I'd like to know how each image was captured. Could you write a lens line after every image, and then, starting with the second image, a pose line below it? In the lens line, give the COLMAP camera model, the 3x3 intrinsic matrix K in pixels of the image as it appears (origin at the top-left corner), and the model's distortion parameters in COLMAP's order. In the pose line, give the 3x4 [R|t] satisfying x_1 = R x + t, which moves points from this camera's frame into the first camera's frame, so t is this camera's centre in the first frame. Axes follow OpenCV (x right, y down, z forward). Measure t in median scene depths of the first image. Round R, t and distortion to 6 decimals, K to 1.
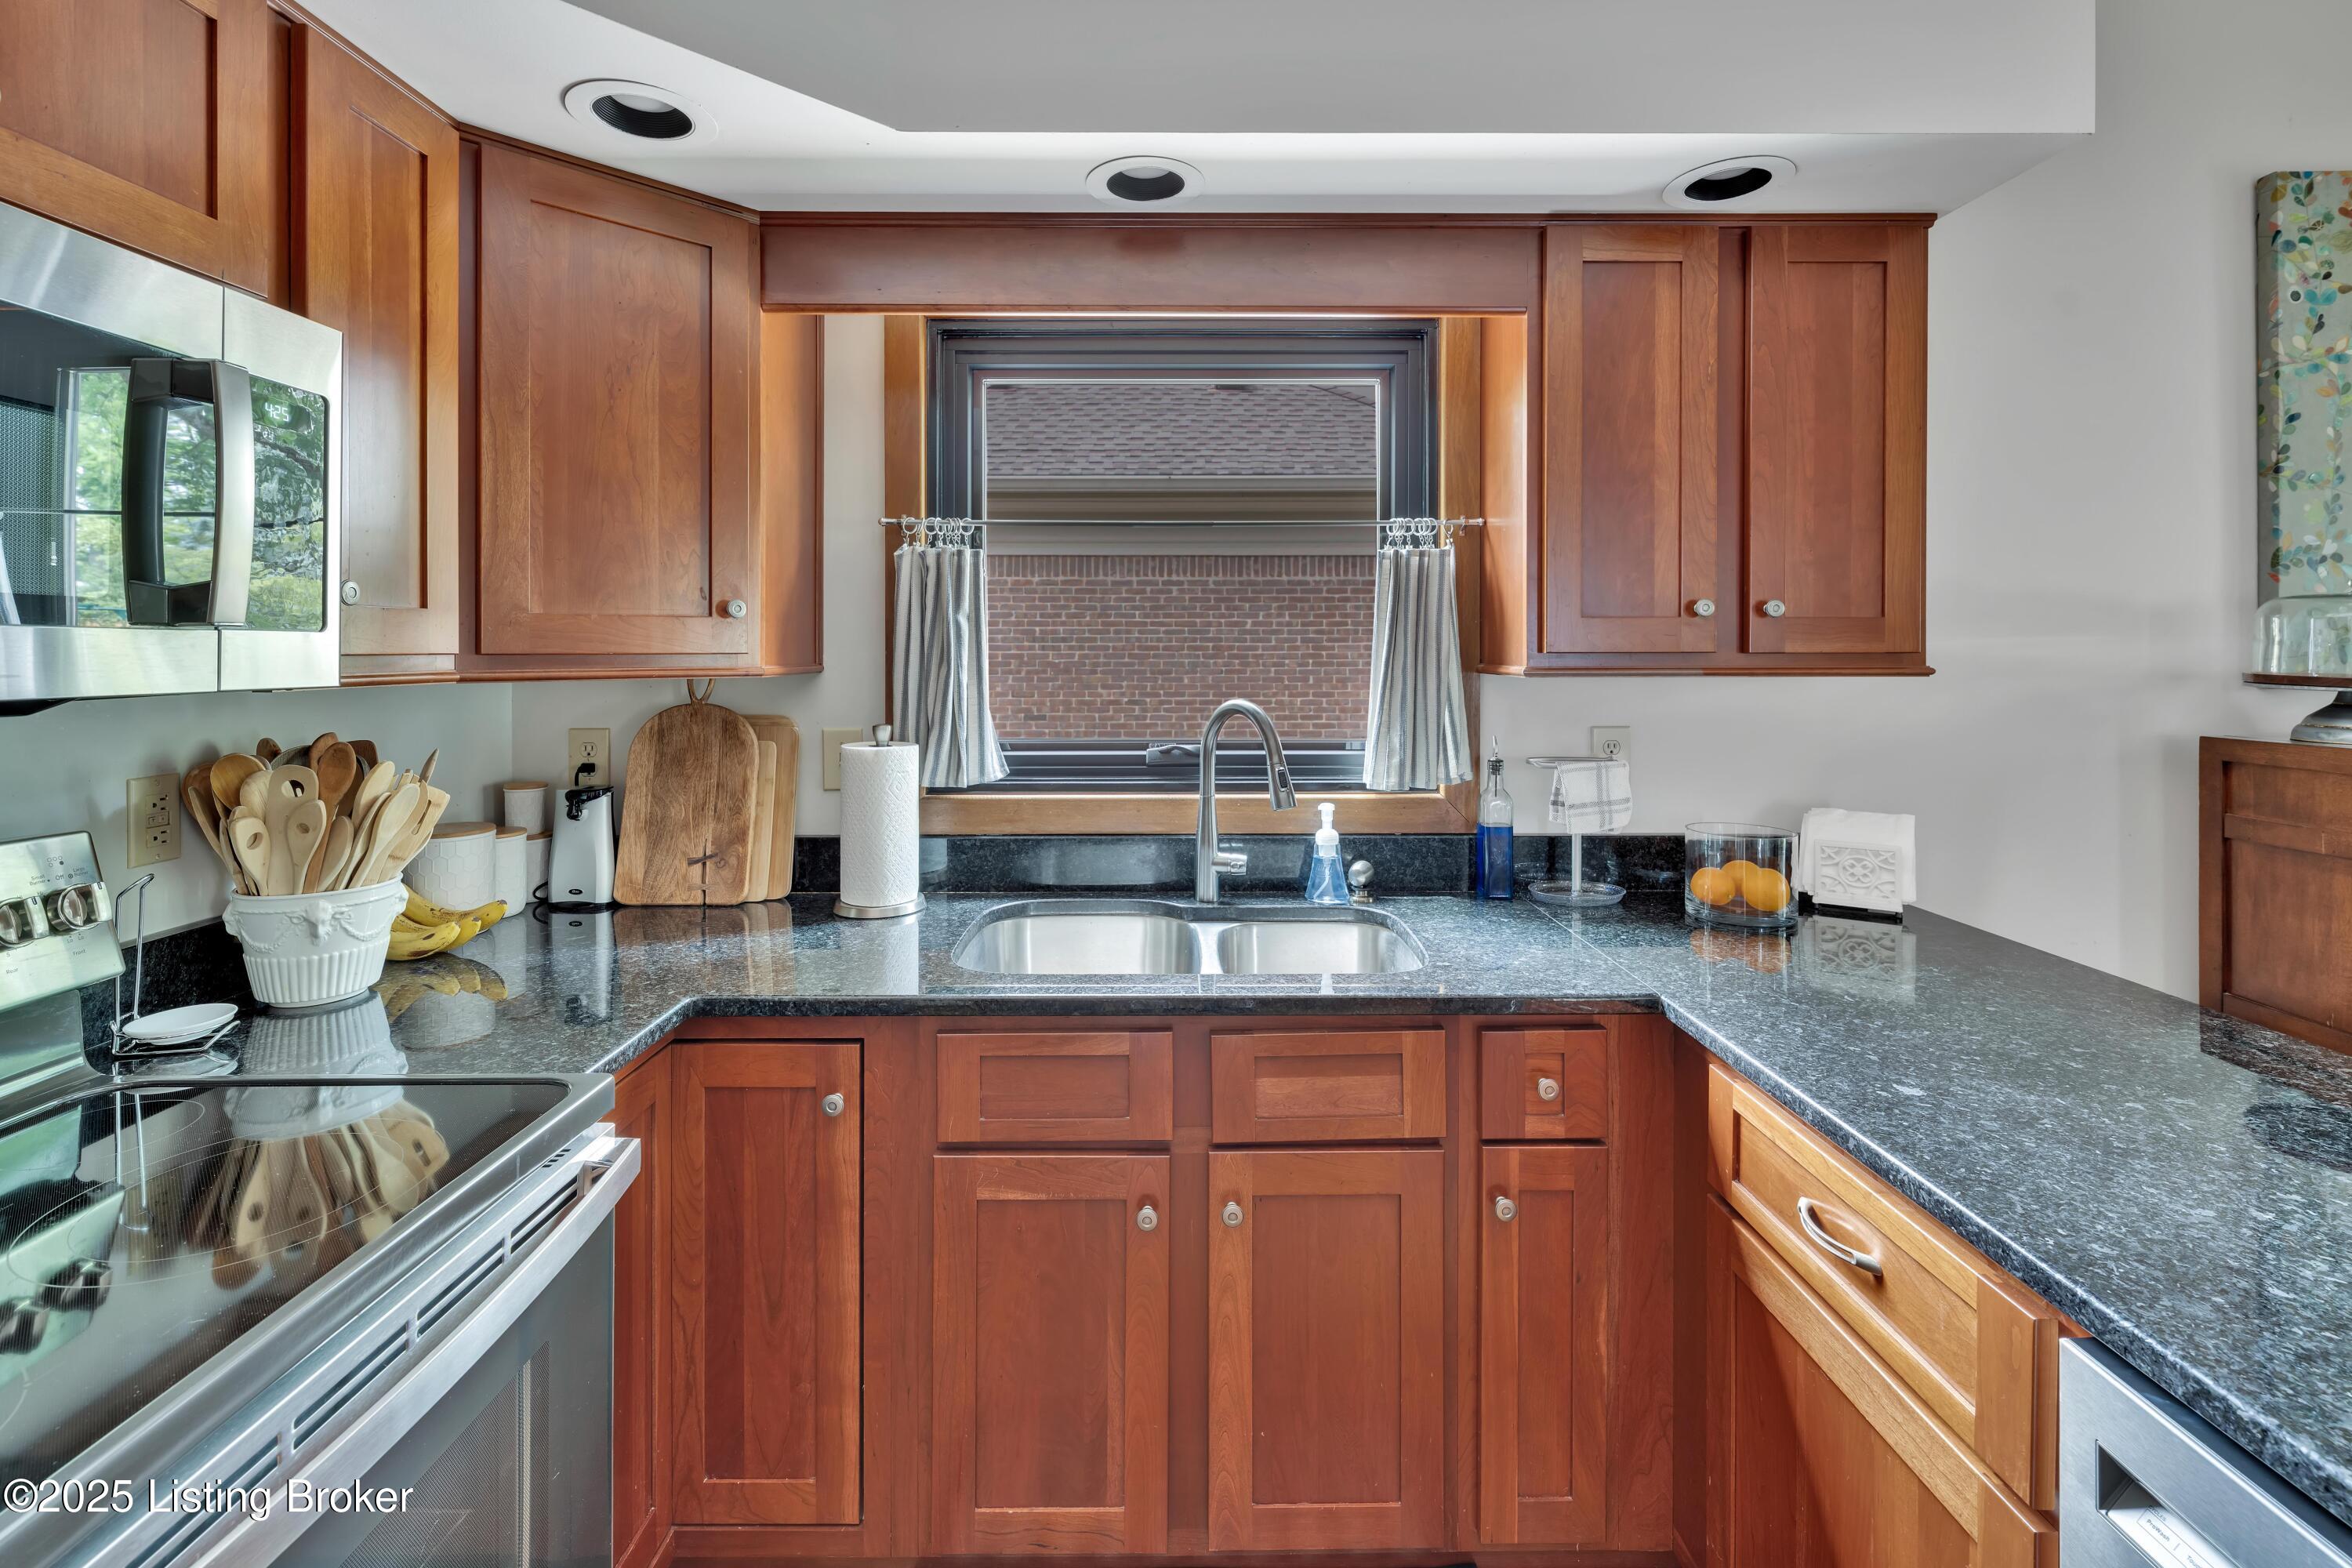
lens RADIAL K [[1053.3, 0, 1174.7], [0, 1053.3, 643.7], [0, 0, 1]] dist [0.001411, 0.000600]
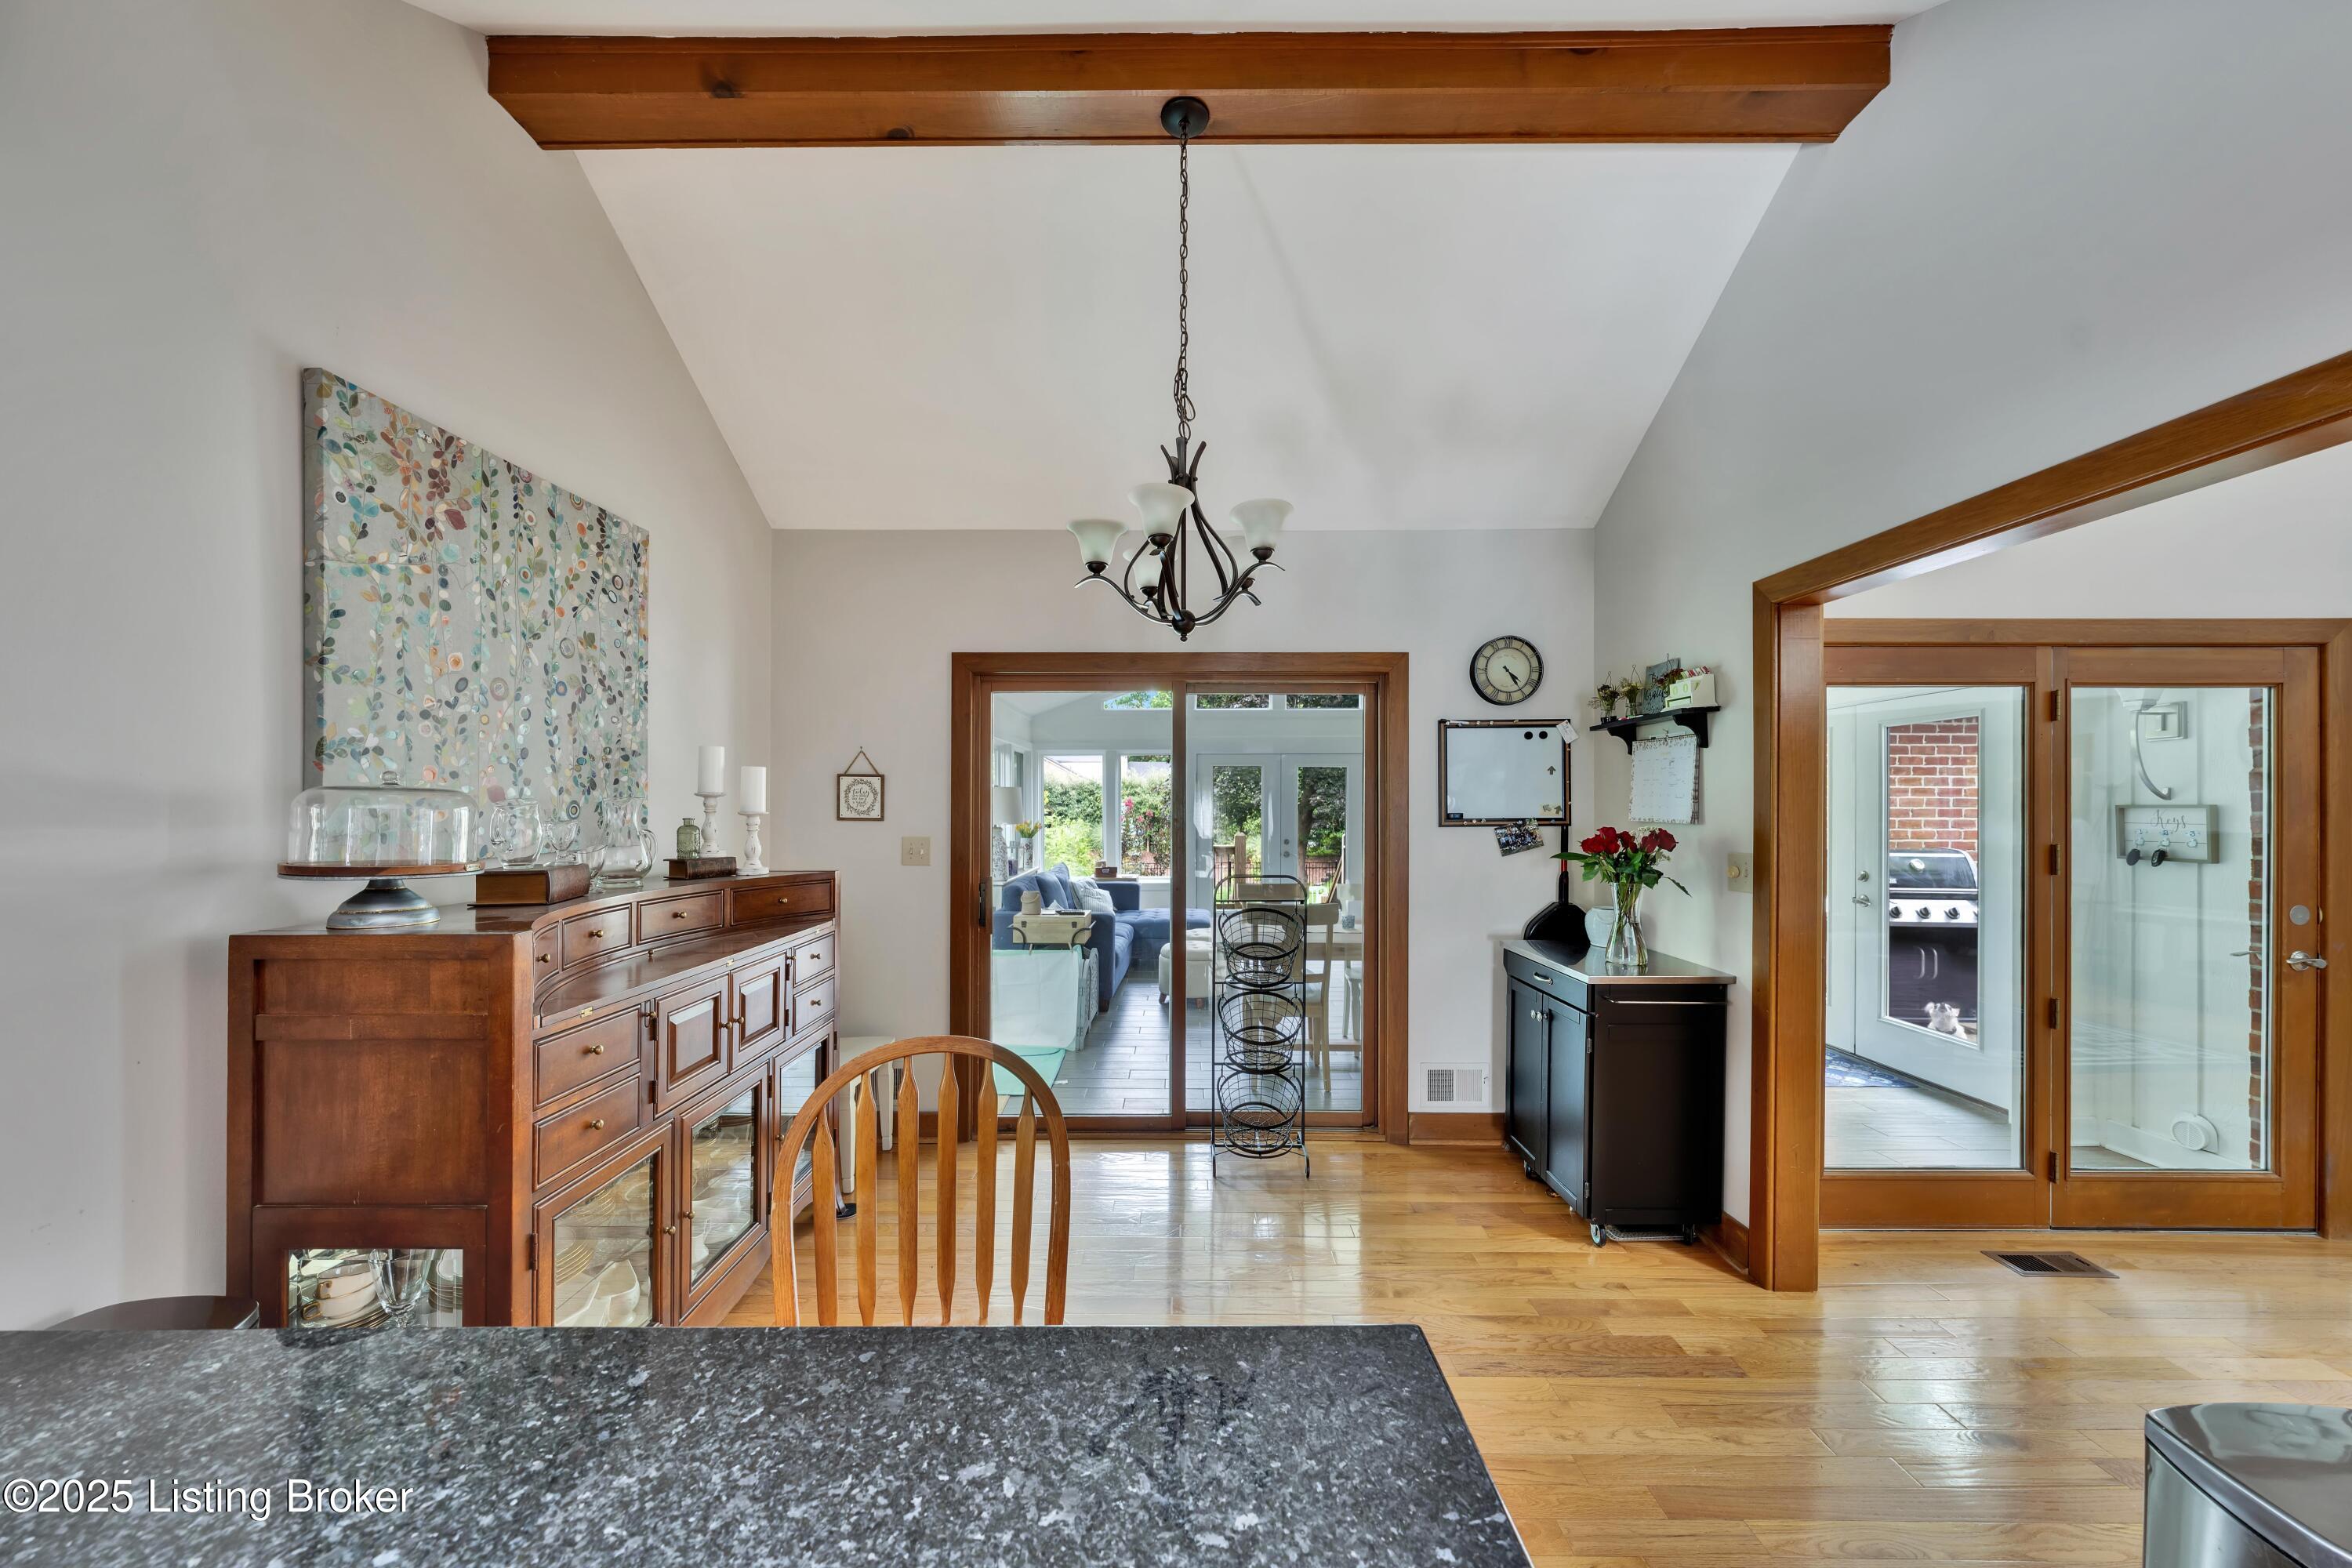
lens RADIAL K [[822.4, 0, 1180.1], [0, 822.4, 807.5], [0, 0, 1]] dist [0.001337, 0.000137]
pose [[0.006135, 0.001004, 0.999981, 0.253474], [-0.003829, 0.999992, -0.000980, -0.025103], [-0.999974, -0.003823, 0.006139, 0.164777]]
